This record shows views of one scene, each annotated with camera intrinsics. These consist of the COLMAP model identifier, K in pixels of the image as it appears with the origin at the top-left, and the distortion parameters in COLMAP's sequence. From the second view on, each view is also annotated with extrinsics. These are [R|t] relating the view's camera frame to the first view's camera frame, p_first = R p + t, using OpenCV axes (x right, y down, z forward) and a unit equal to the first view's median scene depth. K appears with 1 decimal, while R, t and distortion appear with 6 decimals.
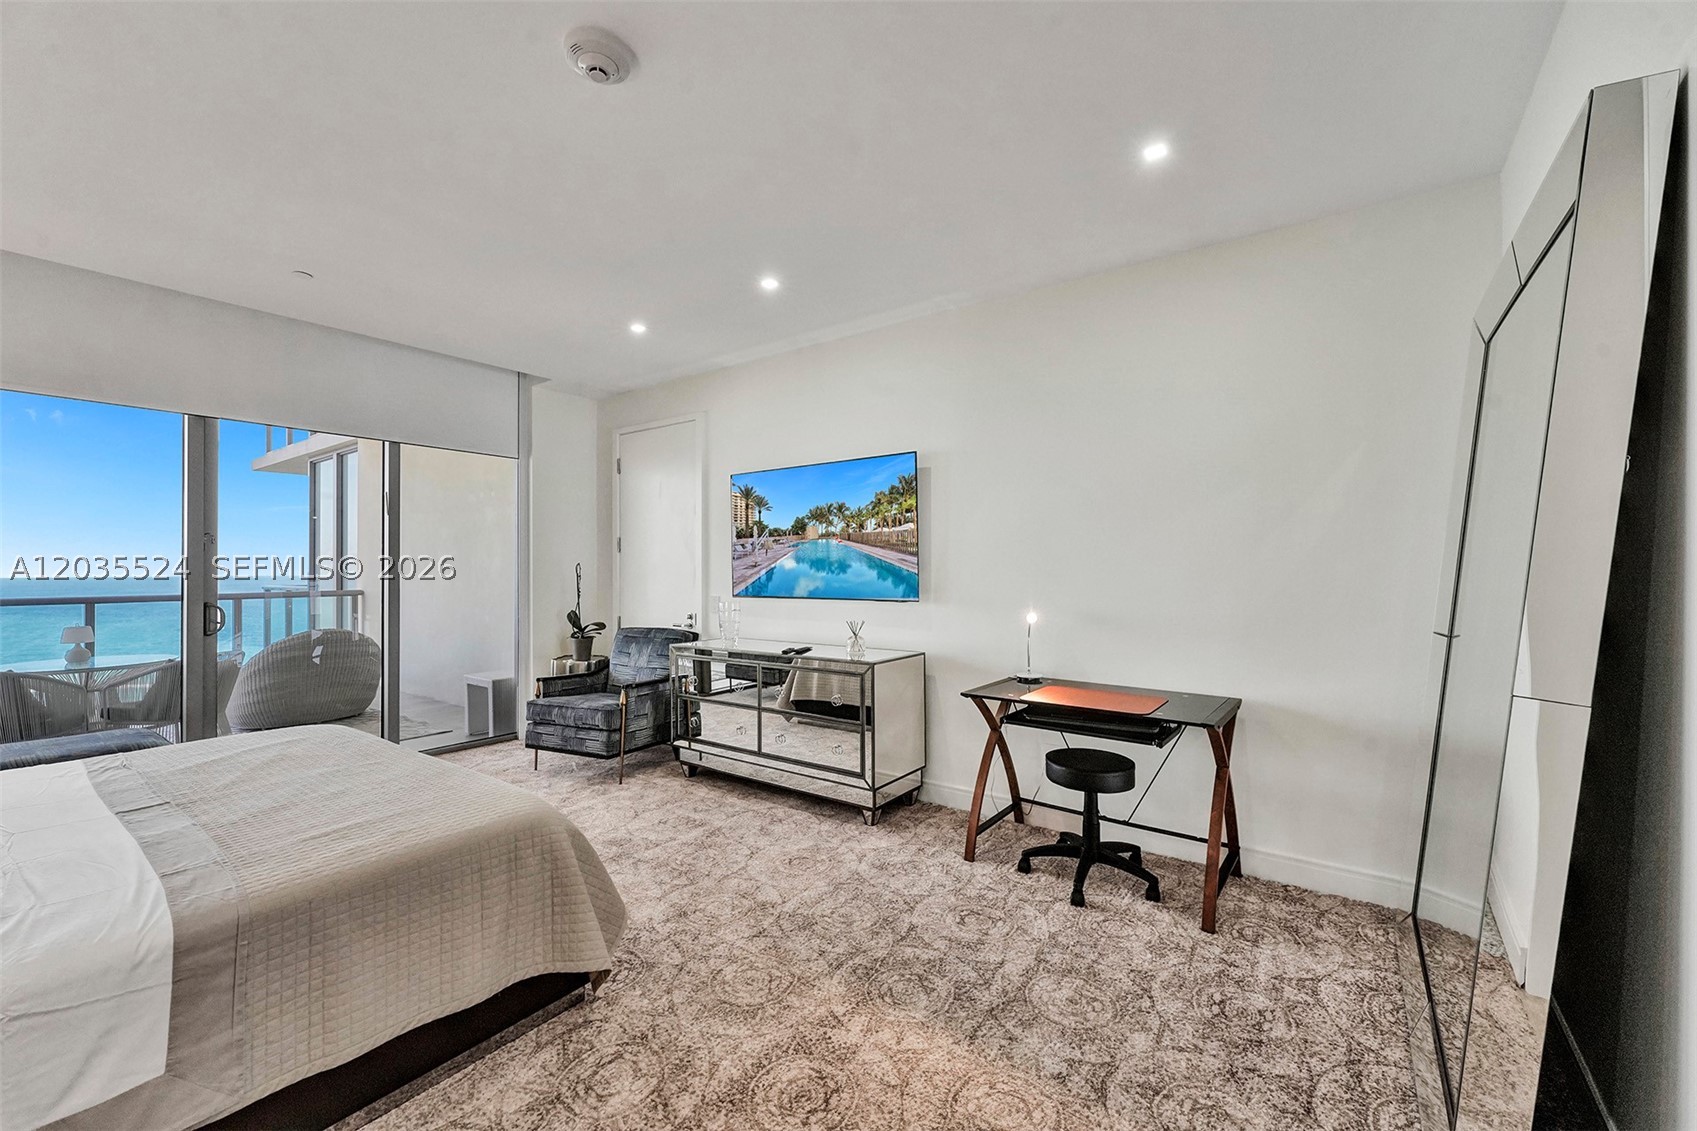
lens RADIAL K [[691.2, 0, 834.9], [0, 691.2, 560.8], [0, 0, 1]] dist [-0.000710, -0.000001]
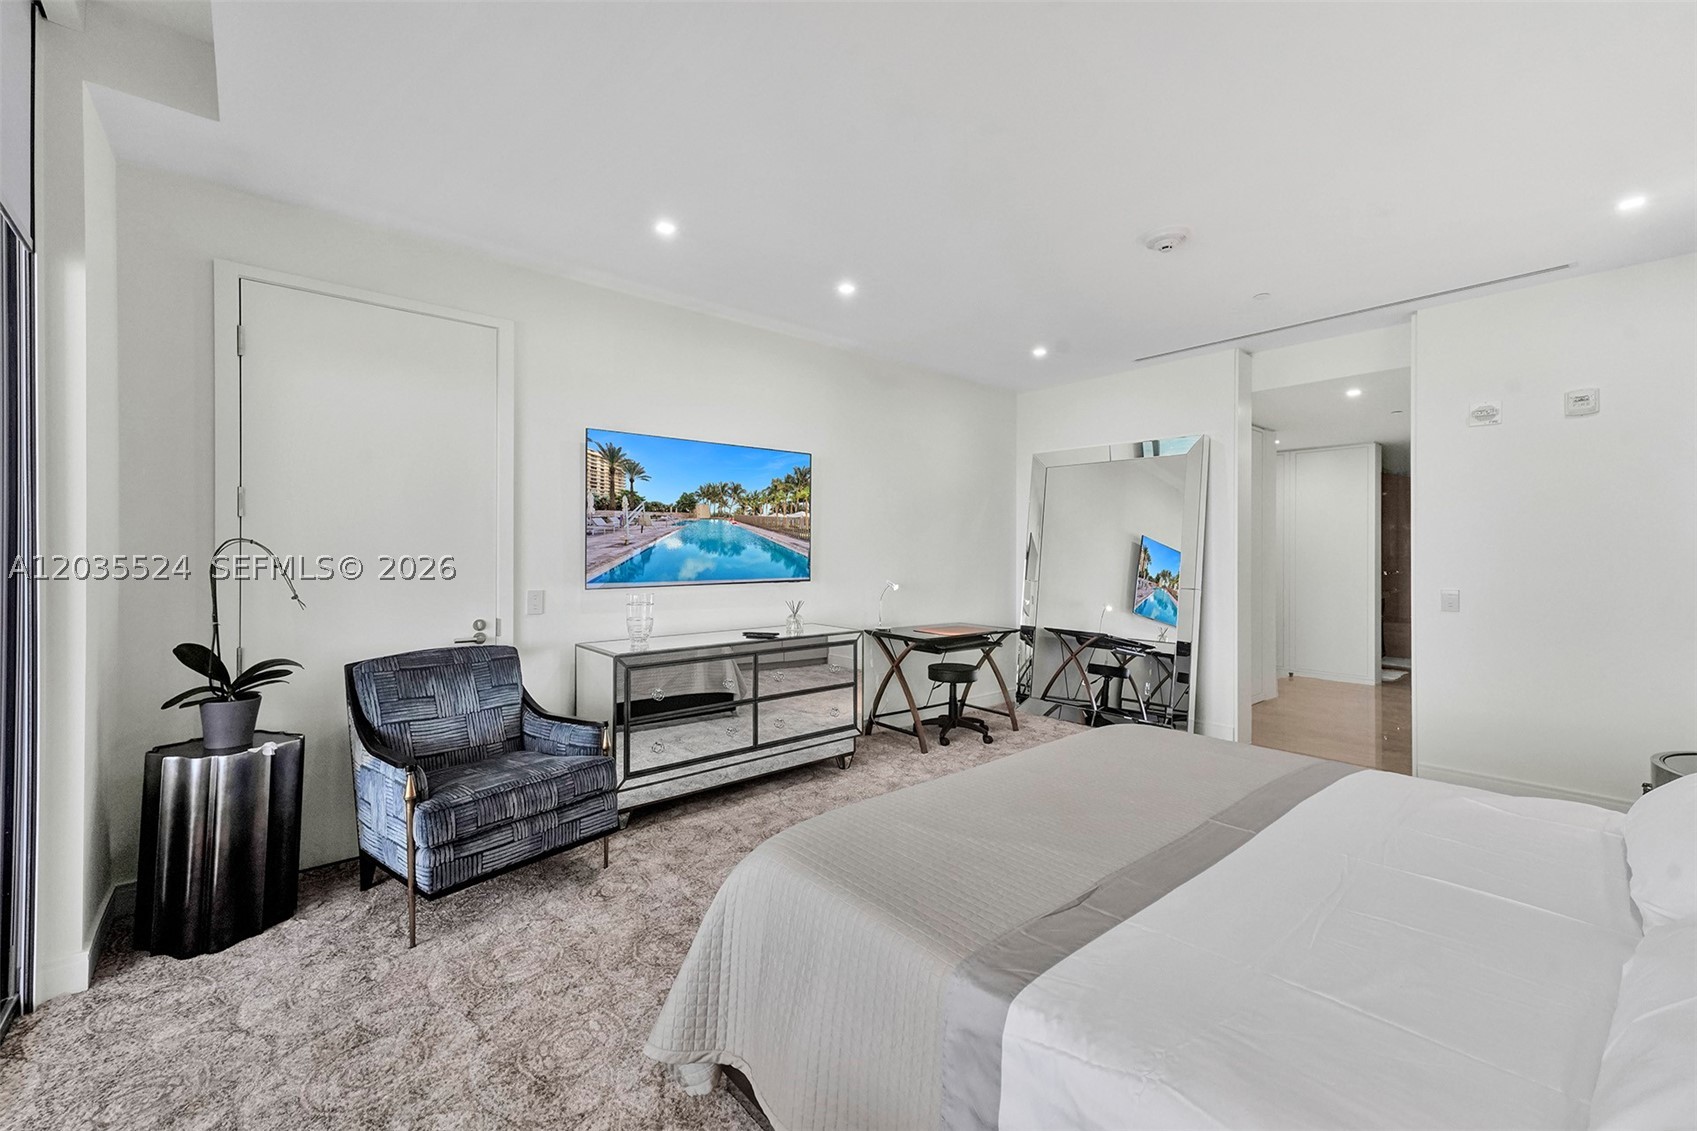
lens RADIAL K [[684.7, 0, 847.2], [0, 684.7, 569.0], [0, 0, 1]] dist [-0.001522, -0.000018]
pose [[0.216469, -0.021986, 0.976042, -0.921746], [-0.021098, 0.999408, 0.027192, 0.007486], [-0.976062, -0.026479, 0.215877, 0.638518]]
